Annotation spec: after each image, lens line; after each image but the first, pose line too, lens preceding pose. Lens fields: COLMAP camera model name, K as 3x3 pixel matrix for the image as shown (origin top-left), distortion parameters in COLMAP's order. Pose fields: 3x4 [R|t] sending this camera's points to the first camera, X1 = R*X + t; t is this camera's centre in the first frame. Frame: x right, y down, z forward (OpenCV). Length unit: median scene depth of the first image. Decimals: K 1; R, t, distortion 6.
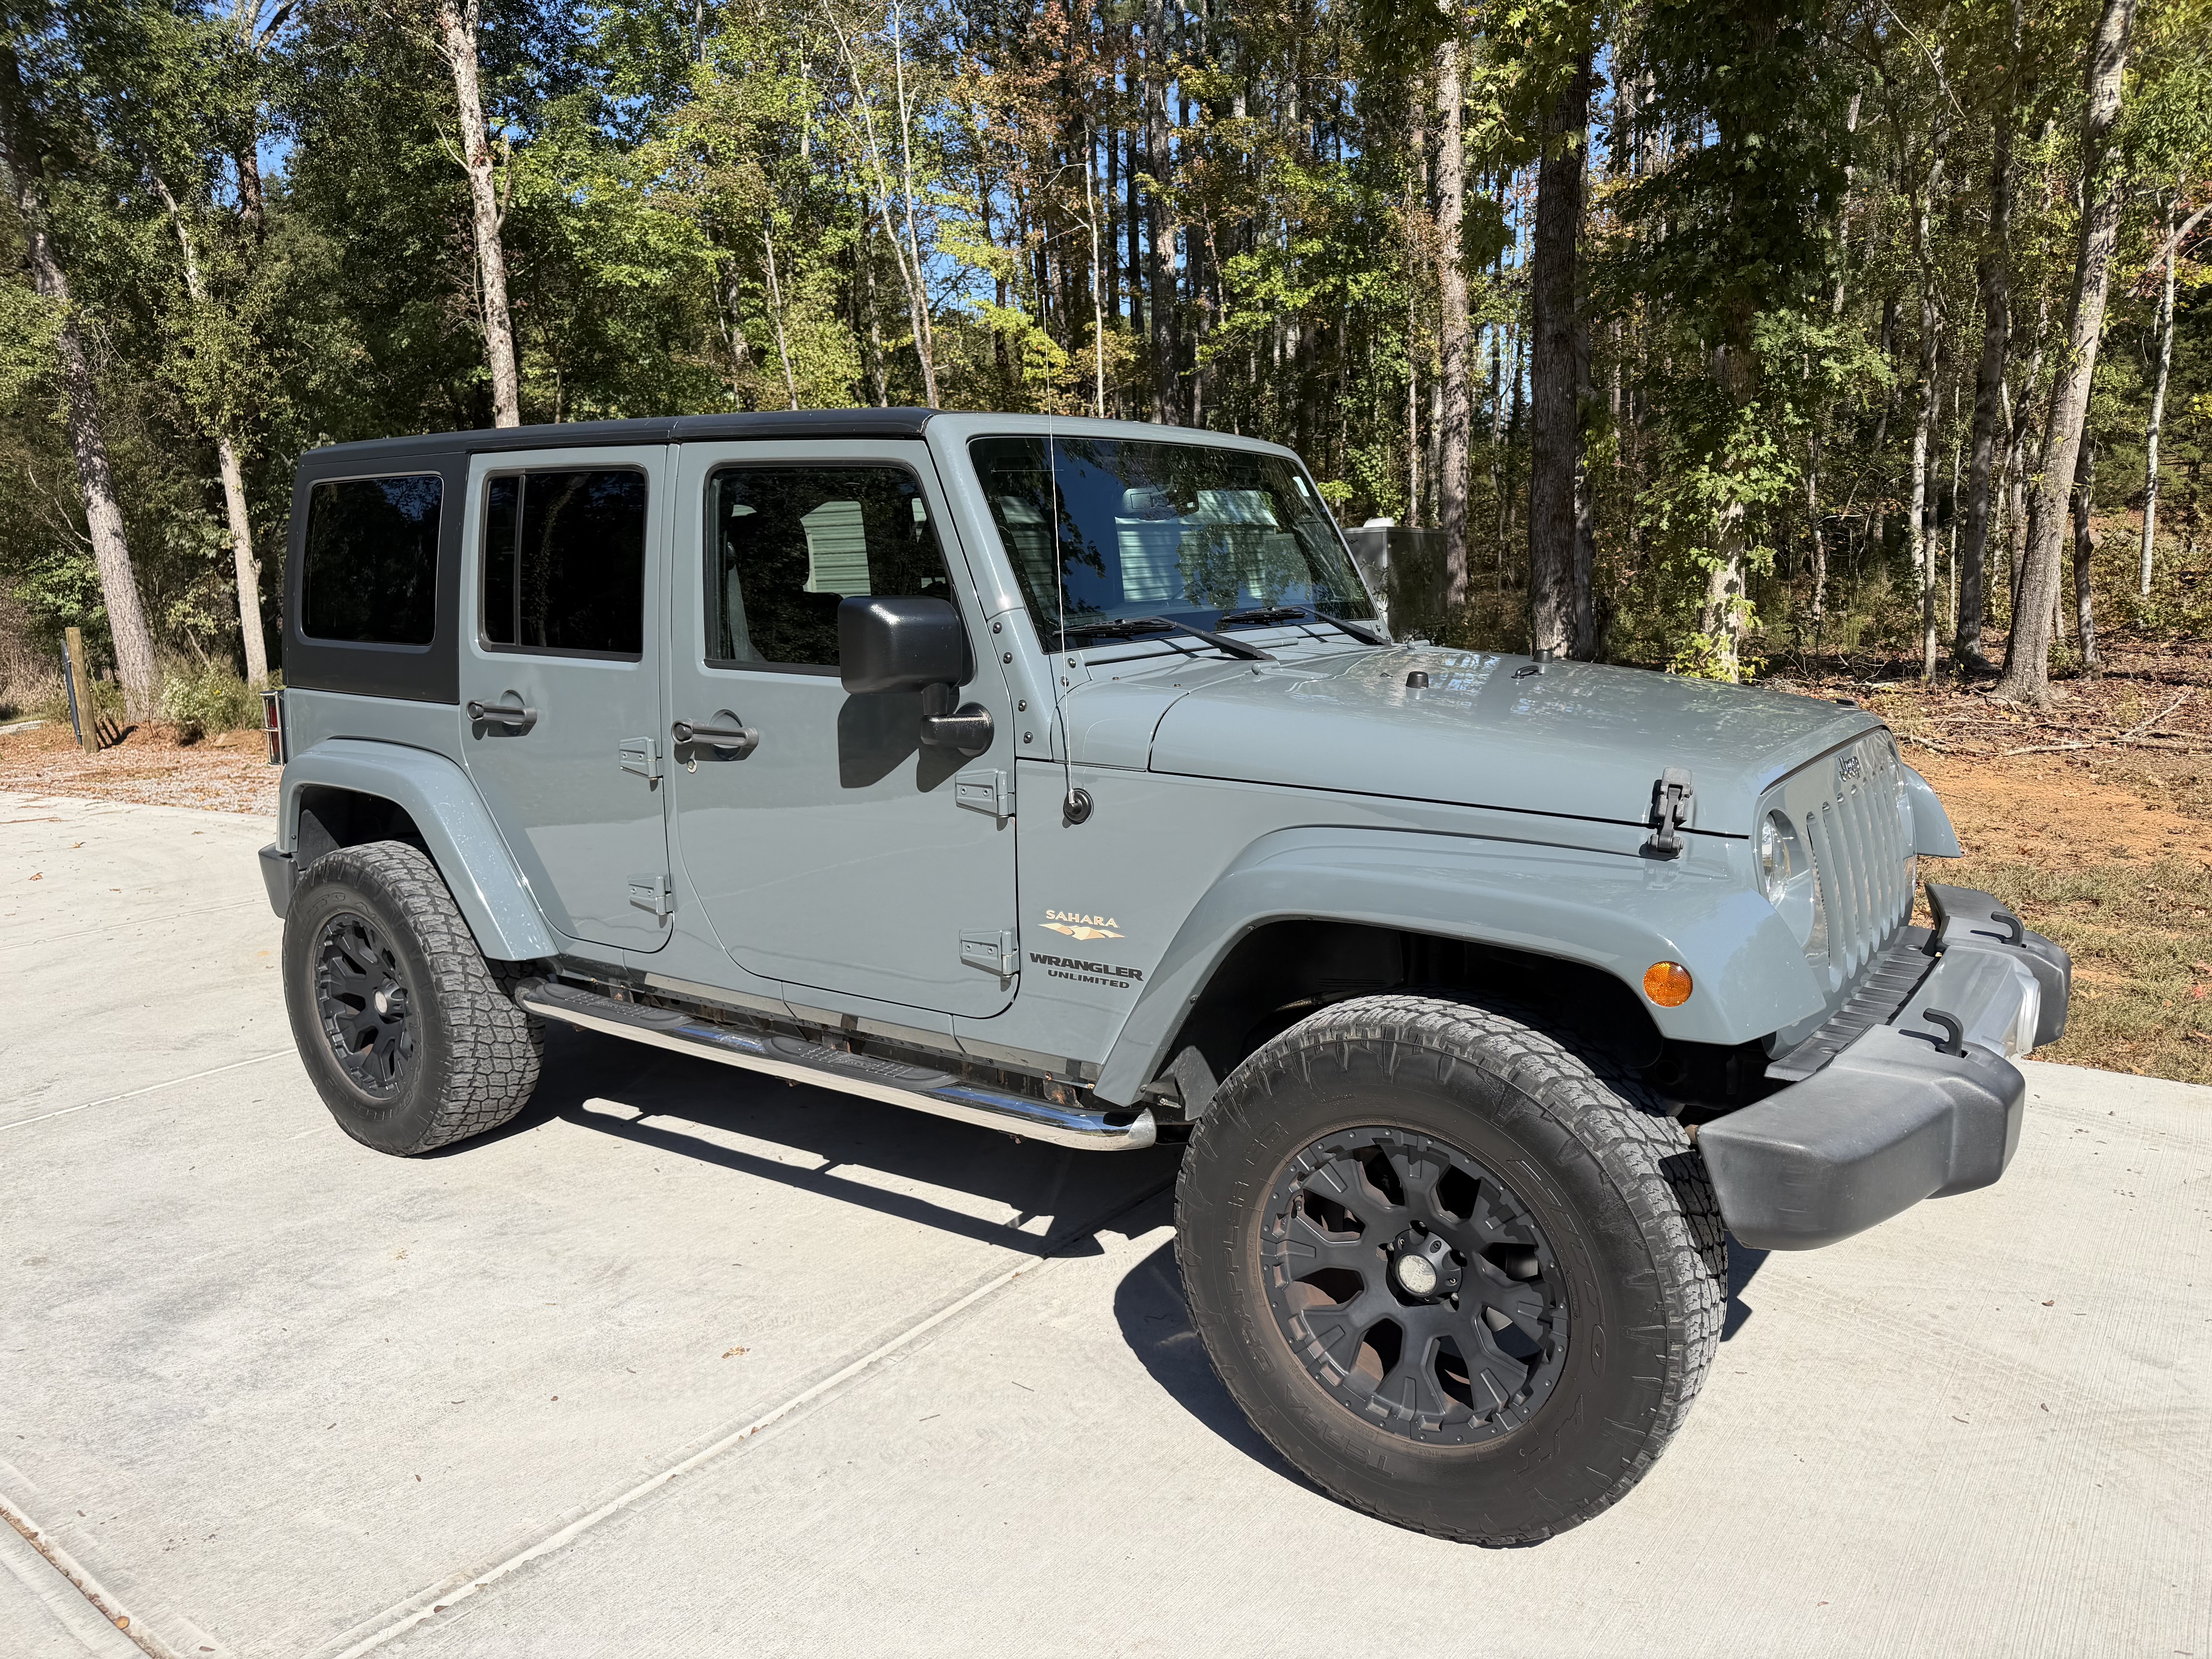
lens RADIAL K [[1573.9, 0, 1114.2], [0, 1573.9, 825.7], [0, 0, 1]] dist [0.123187, -0.223674]
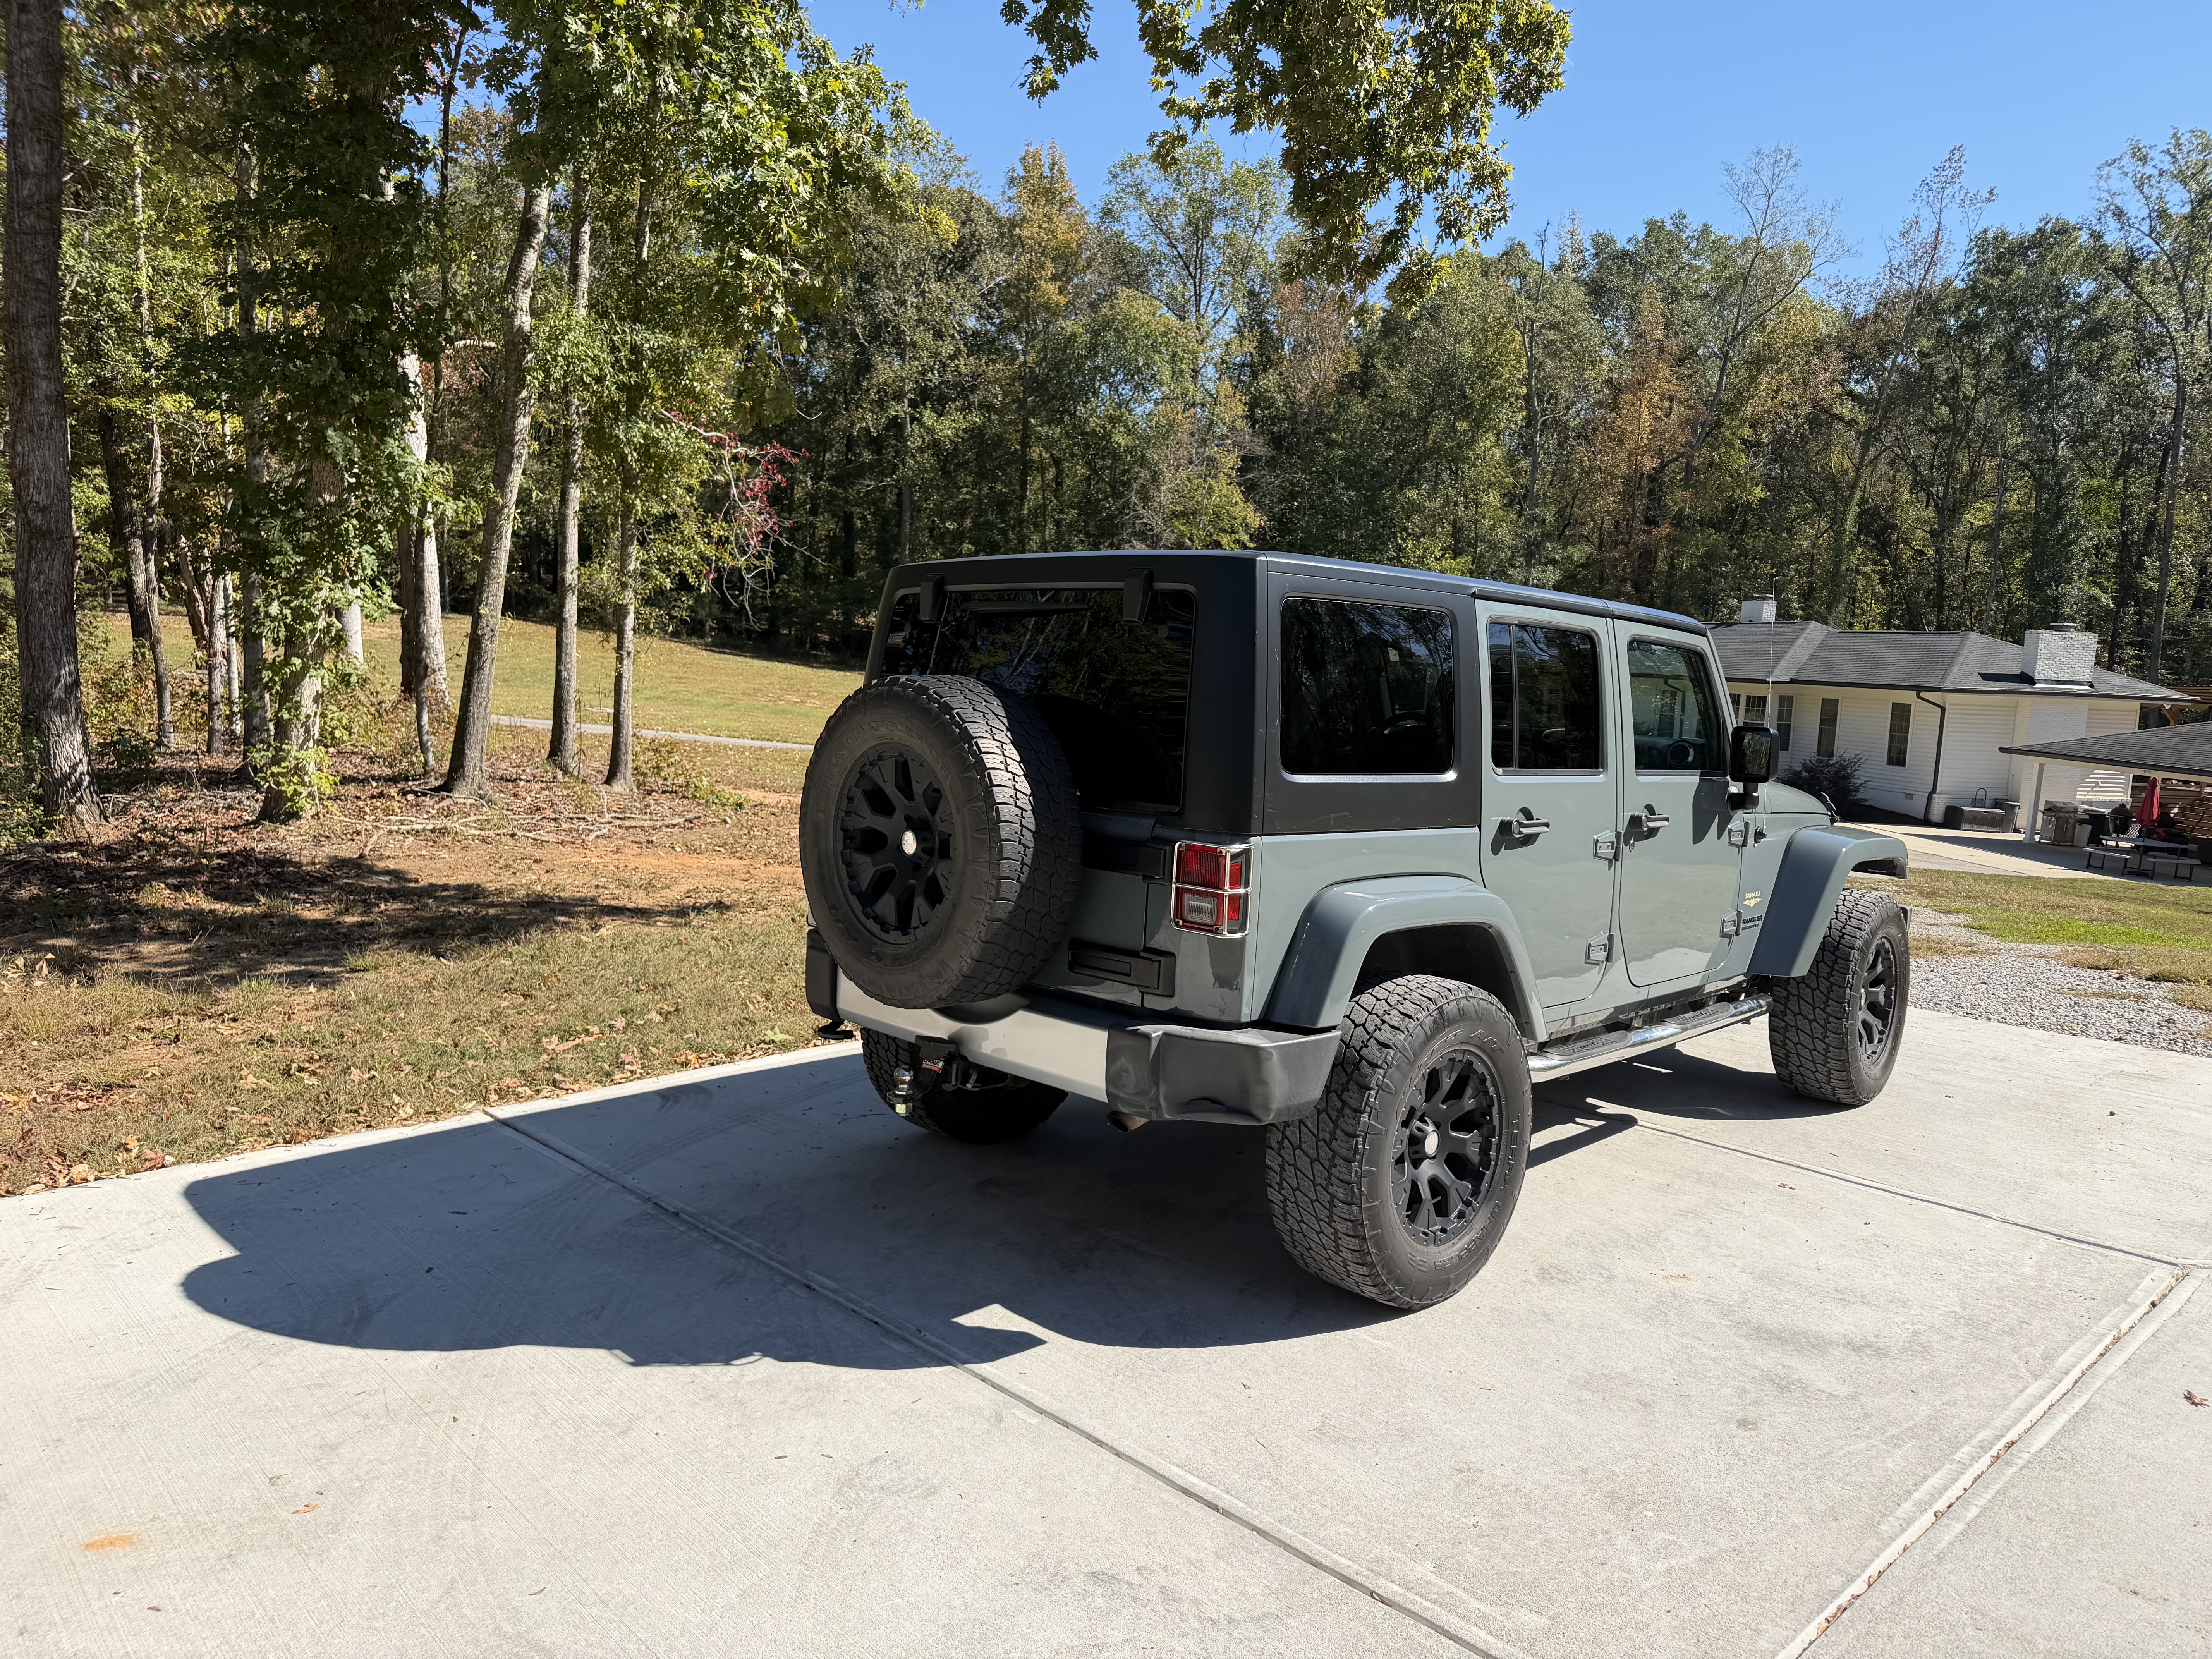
lens RADIAL K [[1573.9, 0, 1114.2], [0, 1573.9, 825.7], [0, 0, 1]] dist [0.123187, -0.223674]
pose [[0.155132, -0.064122, 0.985810, -1.675853], [0.126621, 0.990951, 0.044531, -0.171671], [-0.979745, 0.117916, 0.161848, 1.180814]]
